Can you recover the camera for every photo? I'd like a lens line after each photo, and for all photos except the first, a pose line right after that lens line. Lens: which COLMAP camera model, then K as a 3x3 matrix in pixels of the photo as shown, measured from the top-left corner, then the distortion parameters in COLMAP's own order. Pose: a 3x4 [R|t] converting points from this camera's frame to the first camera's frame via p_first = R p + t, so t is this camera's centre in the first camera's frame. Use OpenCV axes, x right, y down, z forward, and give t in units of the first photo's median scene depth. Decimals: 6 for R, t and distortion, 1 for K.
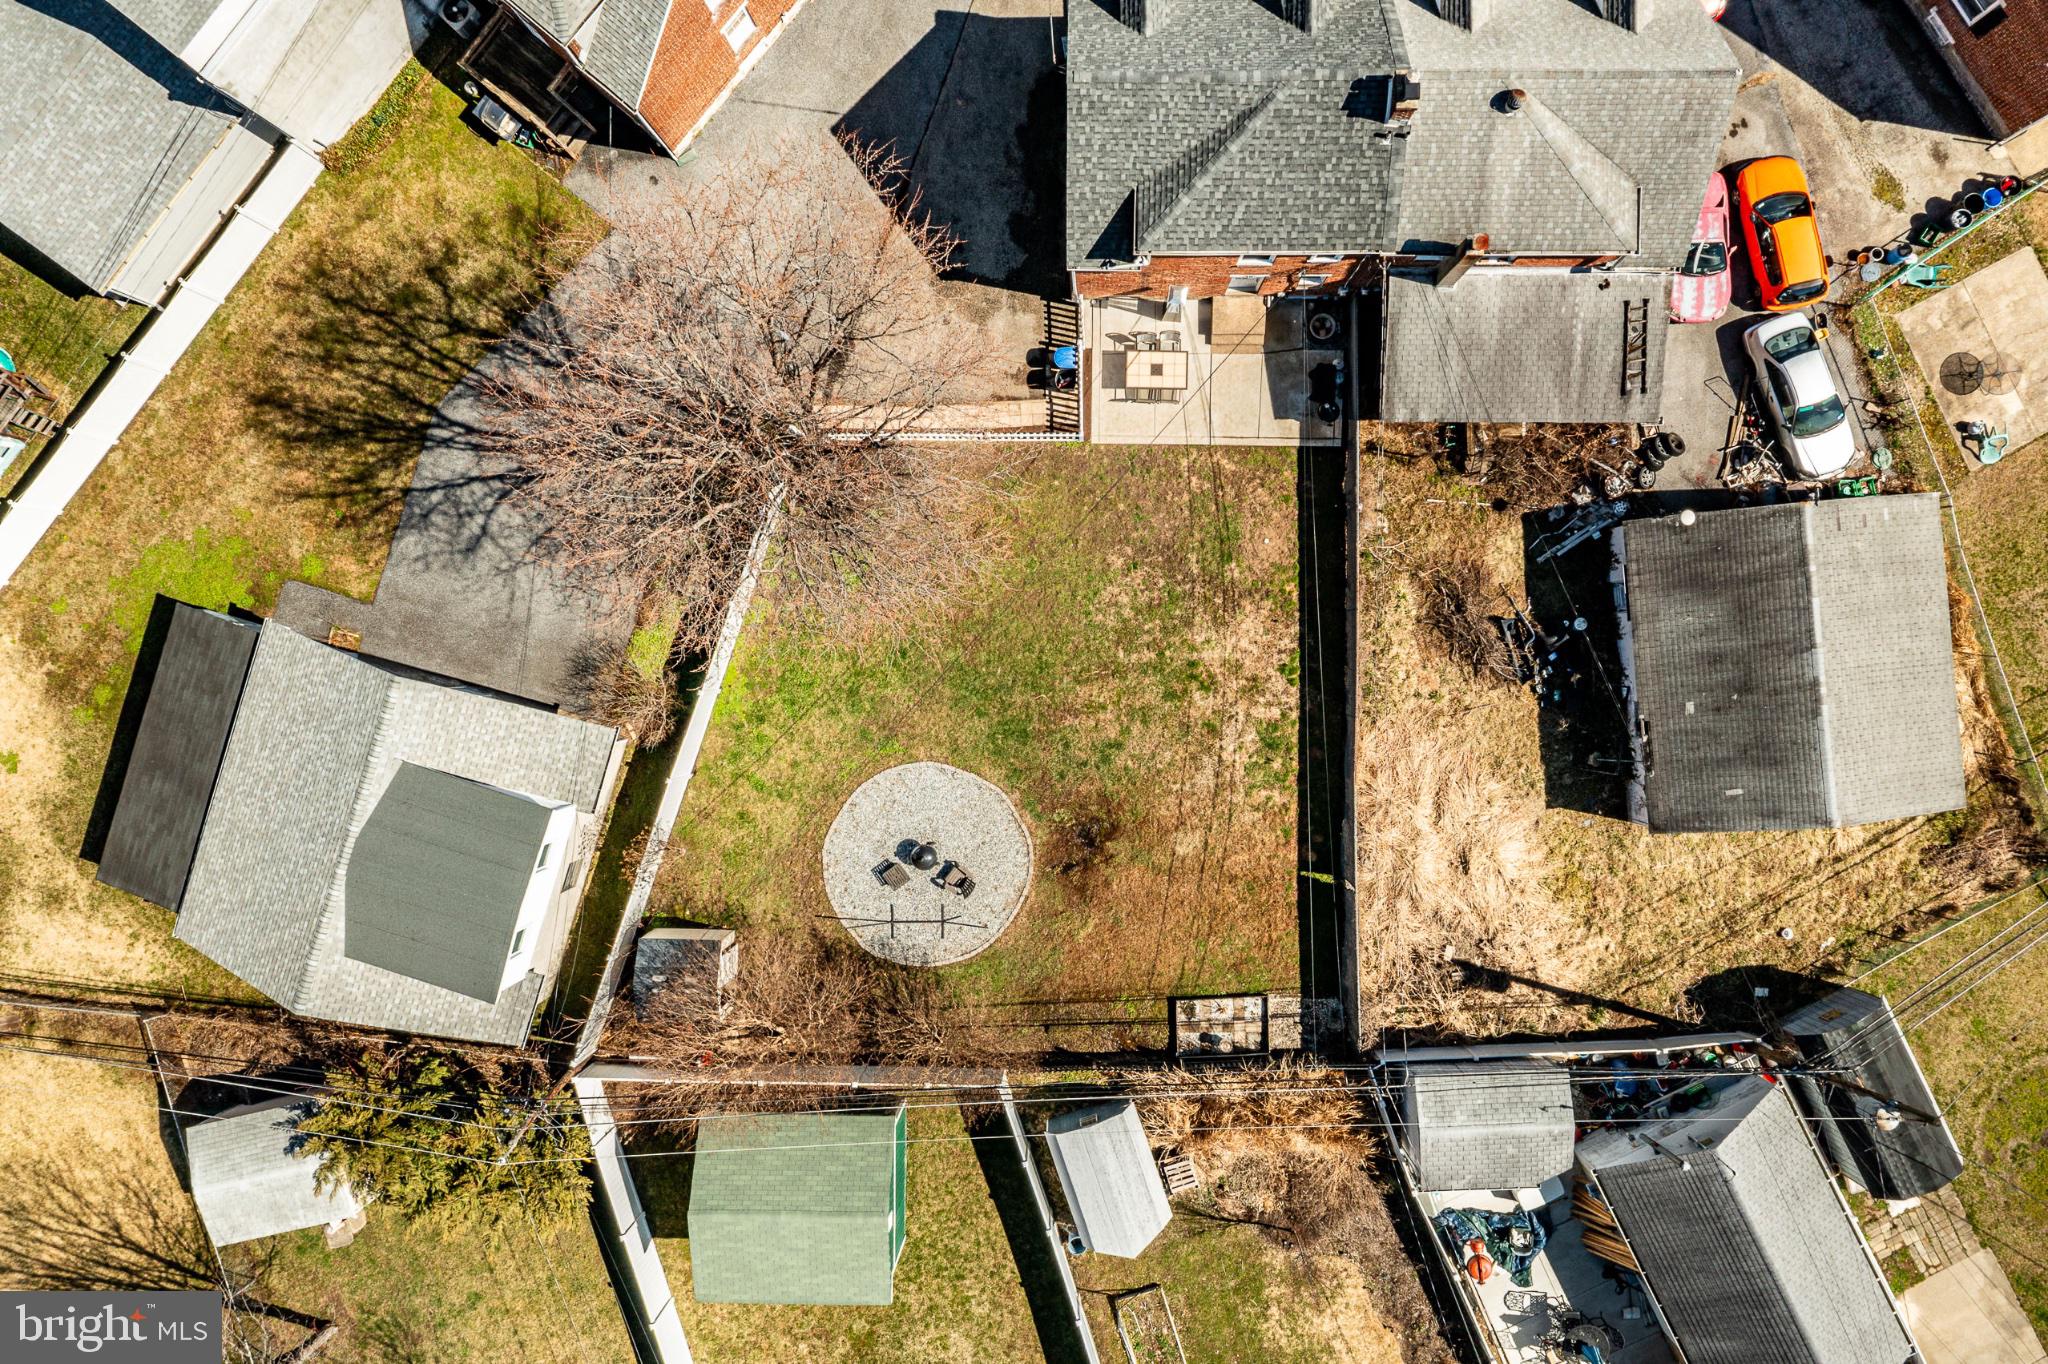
lens RADIAL K [[1623.6, 0, 1025.1], [0, 1623.6, 672.0], [0, 0, 1]] dist [-0.007228, 0.001315]
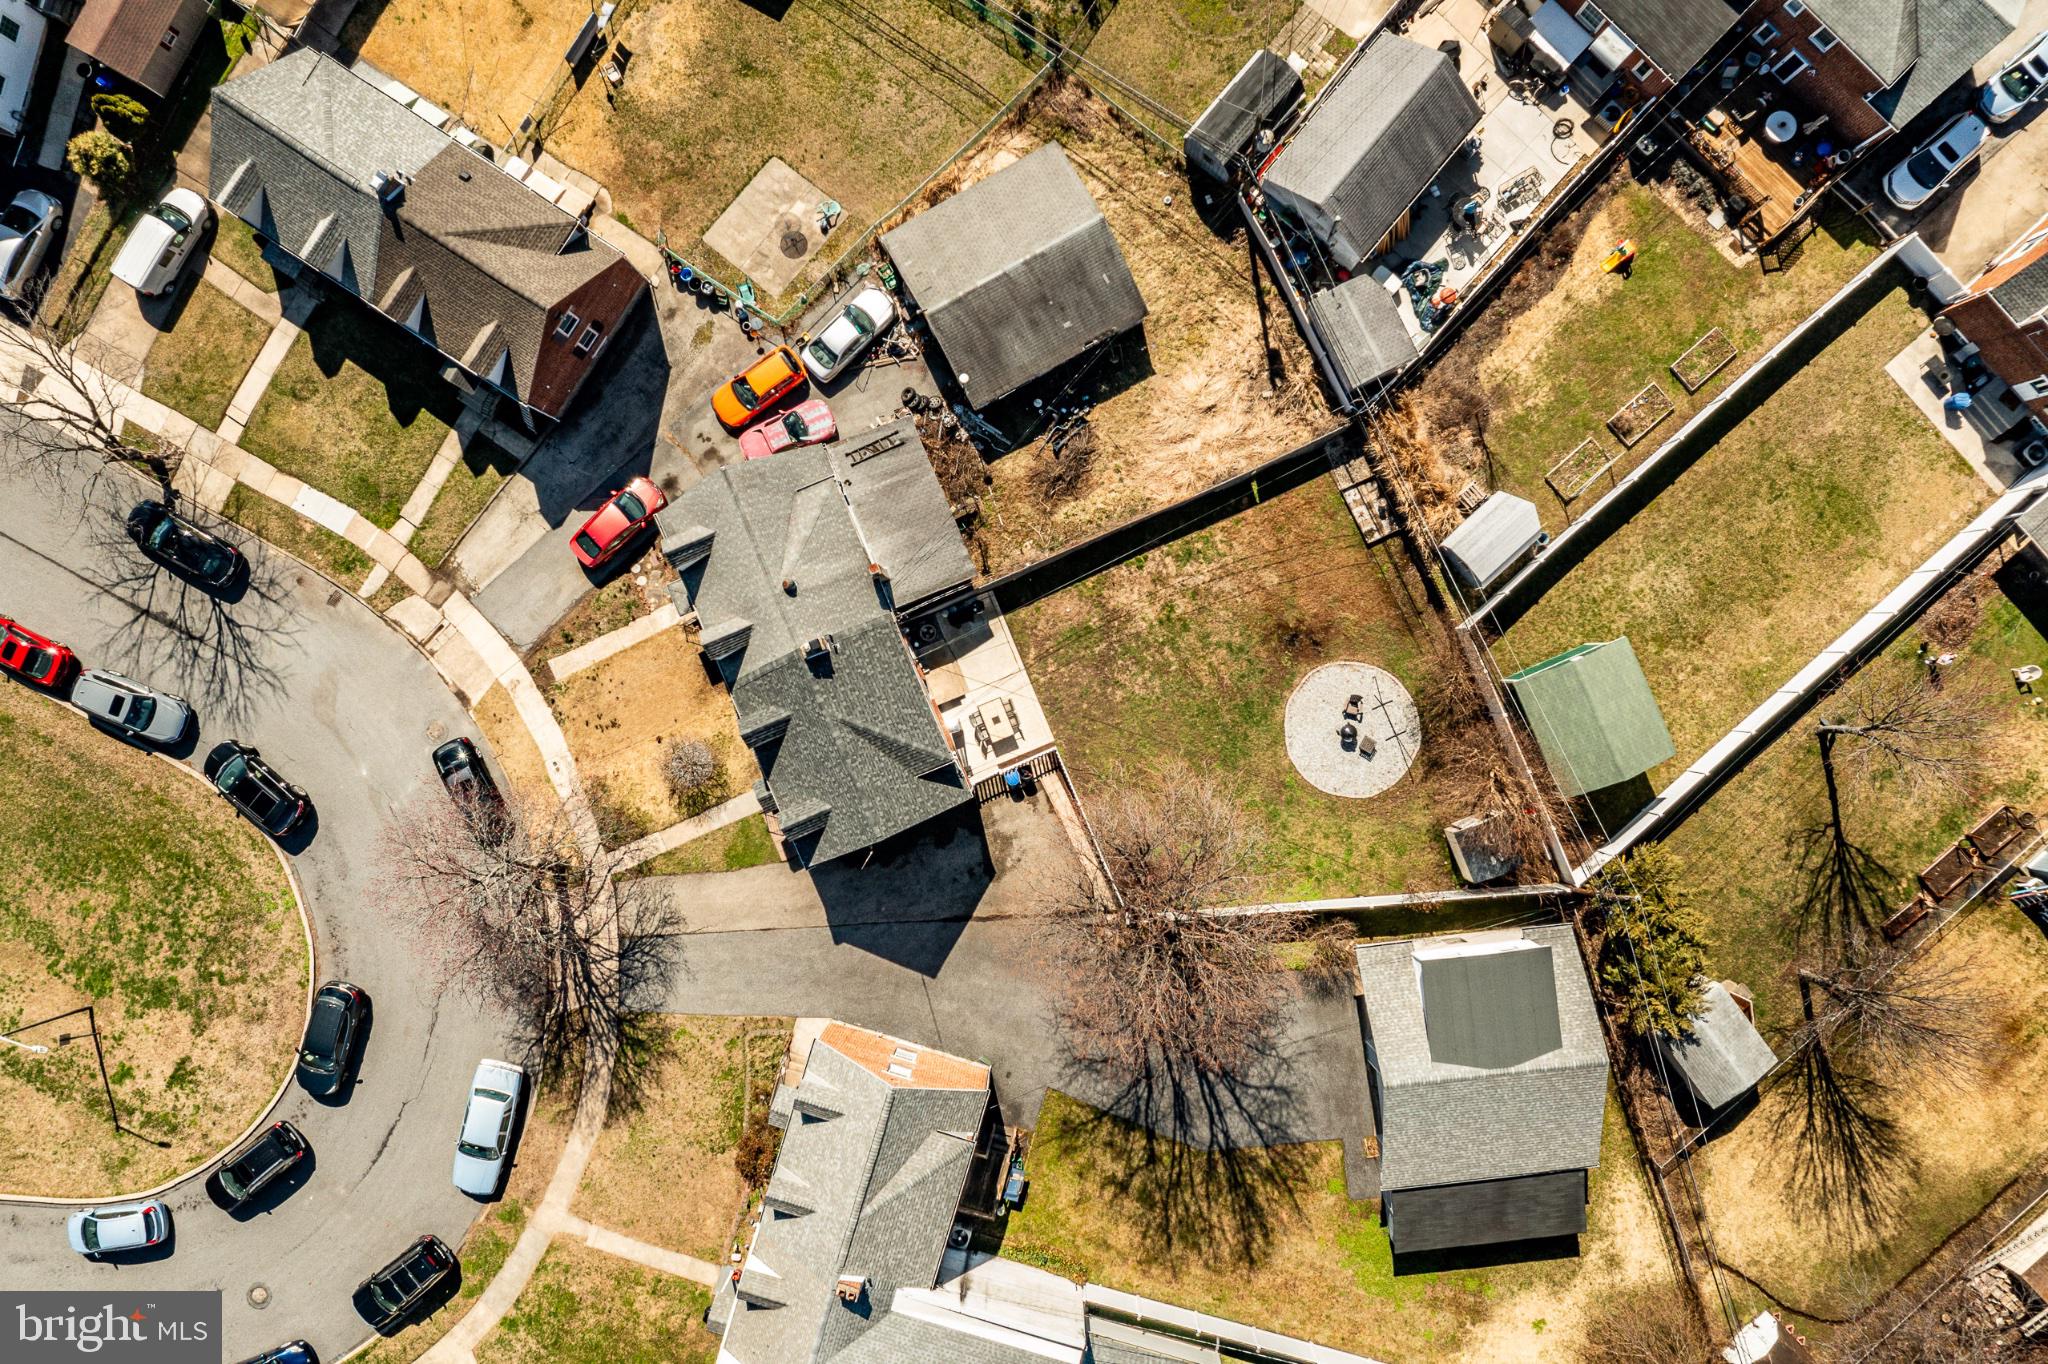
lens RADIAL K [[1623.6, 0, 1025.1], [0, 1623.6, 672.0], [0, 0, 1]] dist [-0.007228, 0.001315]
pose [[-0.397306, -0.916576, 0.045116, 0.042351], [0.917048, -0.398383, -0.017722, -0.115387], [0.034217, 0.034333, 0.998825, -0.535900]]
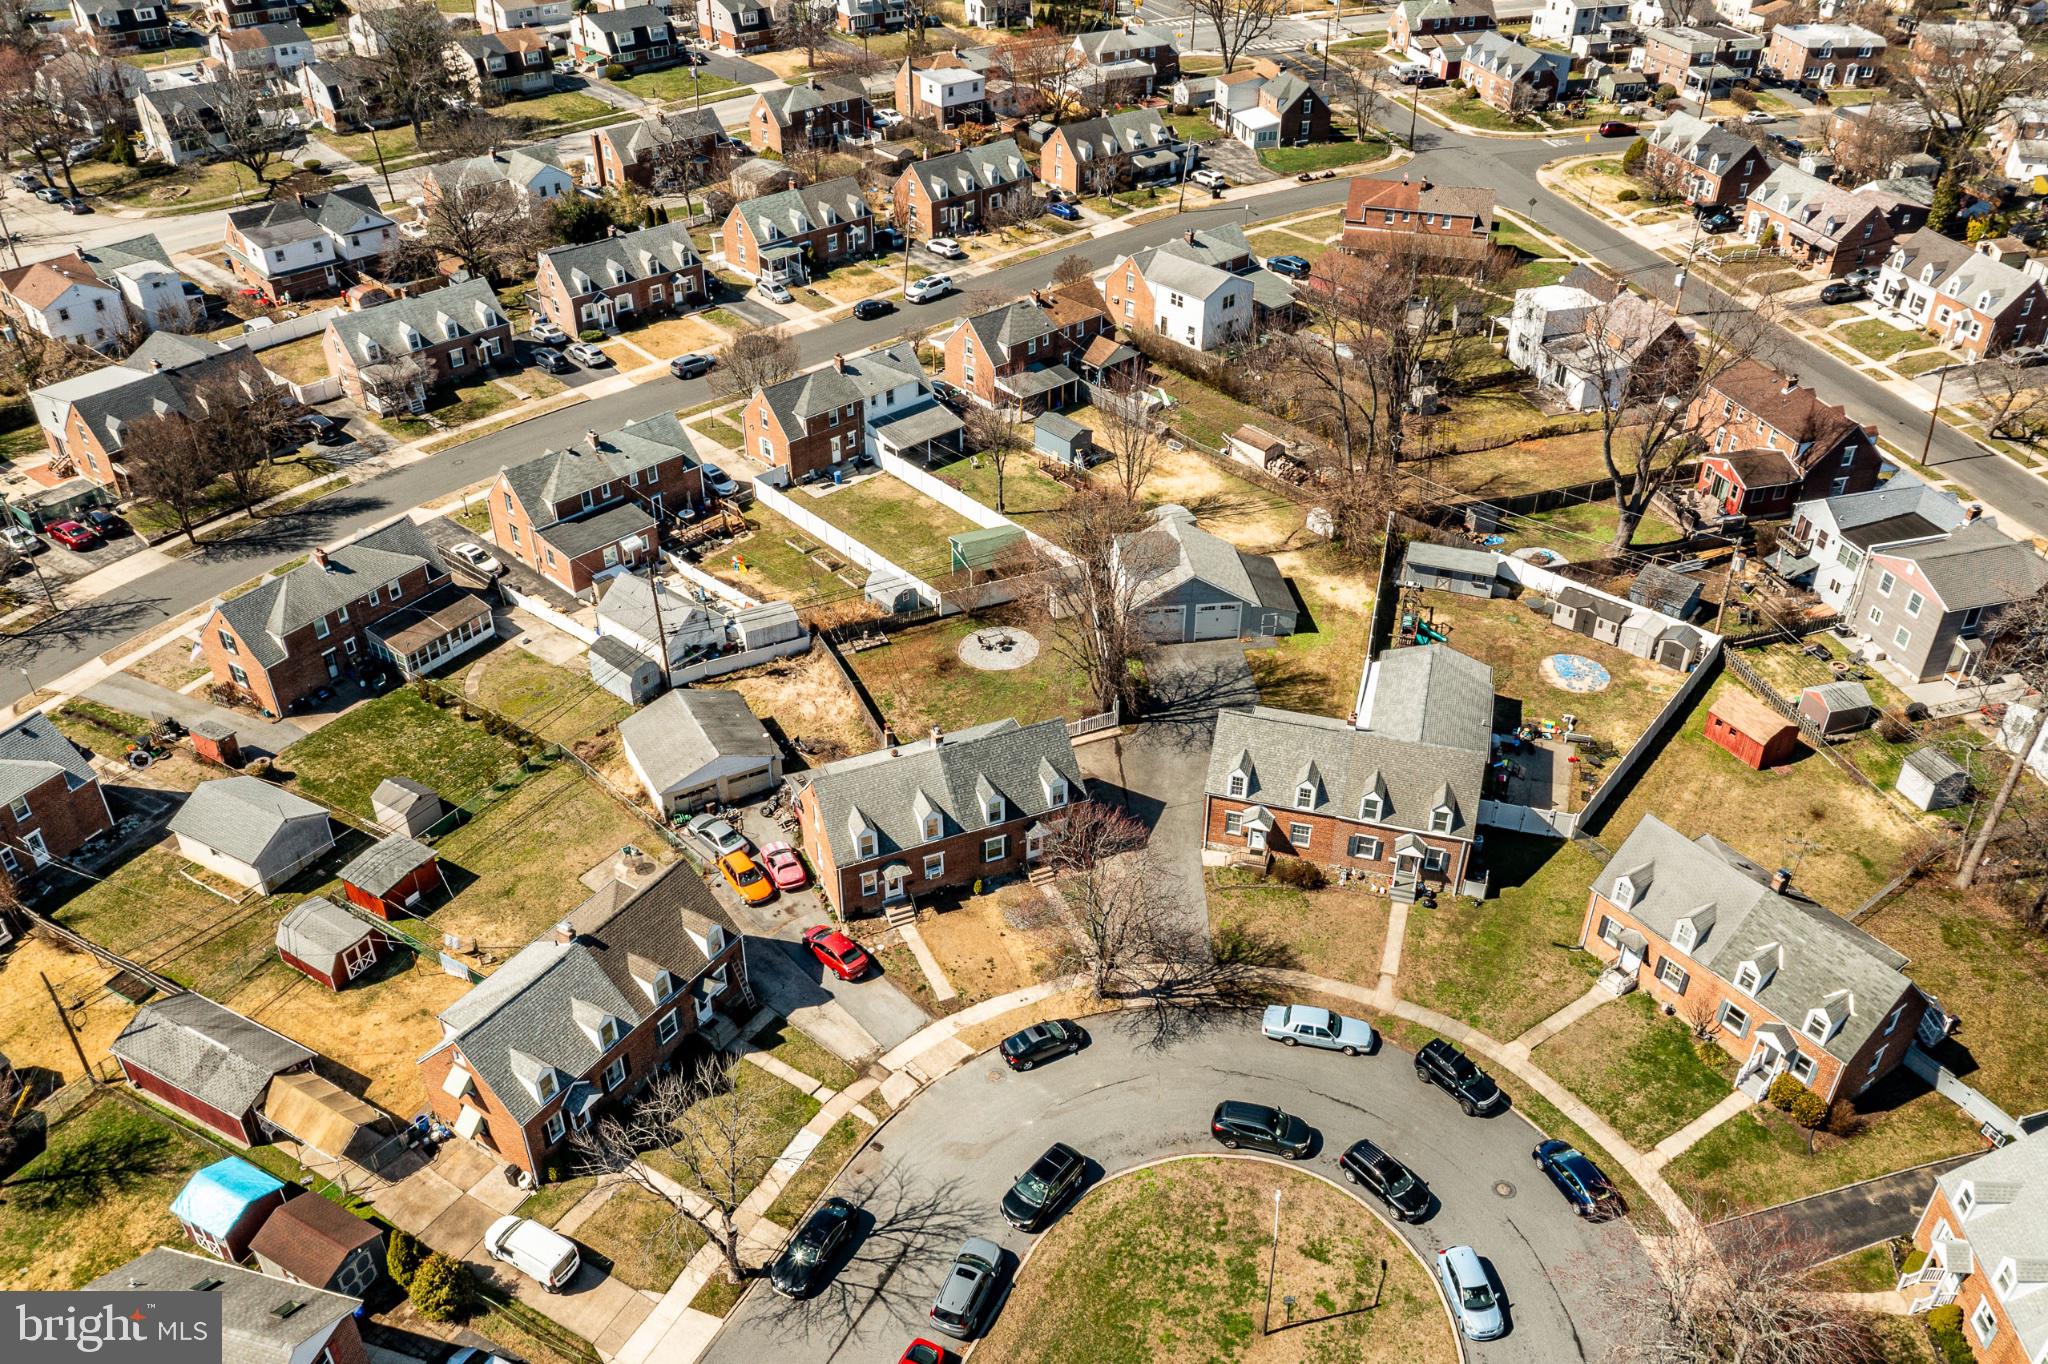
lens RADIAL K [[1629.9, 0, 1021.2], [0, 1629.9, 652.3], [0, 0, 1]] dist [-0.006507, 0.007339]
pose [[-0.915396, 0.246531, -0.318234, 0.736504], [-0.401718, -0.508497, 0.761612, -1.882858], [0.025940, 0.825017, 0.564512, -0.447936]]
